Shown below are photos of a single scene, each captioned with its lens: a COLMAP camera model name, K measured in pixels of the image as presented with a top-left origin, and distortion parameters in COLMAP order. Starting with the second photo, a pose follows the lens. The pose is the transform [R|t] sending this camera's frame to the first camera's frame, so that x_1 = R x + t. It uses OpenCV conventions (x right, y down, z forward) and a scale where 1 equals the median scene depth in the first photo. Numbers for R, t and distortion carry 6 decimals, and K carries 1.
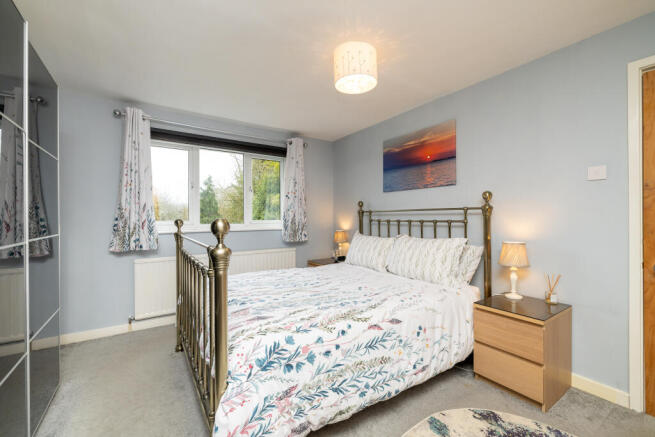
lens RADIAL K [[274.4, 0, 325.1], [0, 274.4, 217.4], [0, 0, 1]] dist [-0.000993, -0.000032]
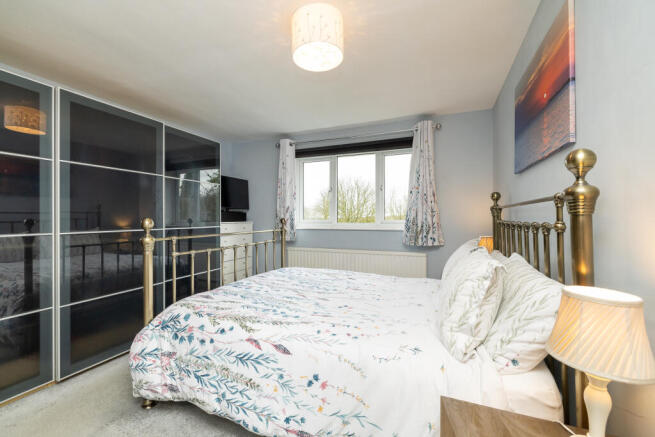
lens RADIAL K [[274.4, 0, 325.1], [0, 274.4, 217.4], [0, 0, 1]] dist [-0.000993, -0.000032]
pose [[0.543925, 0.002388, -0.839130, 0.998496], [0.000252, 0.999995, 0.003009, -0.002588], [0.839134, -0.001848, 0.543922, 0.685353]]
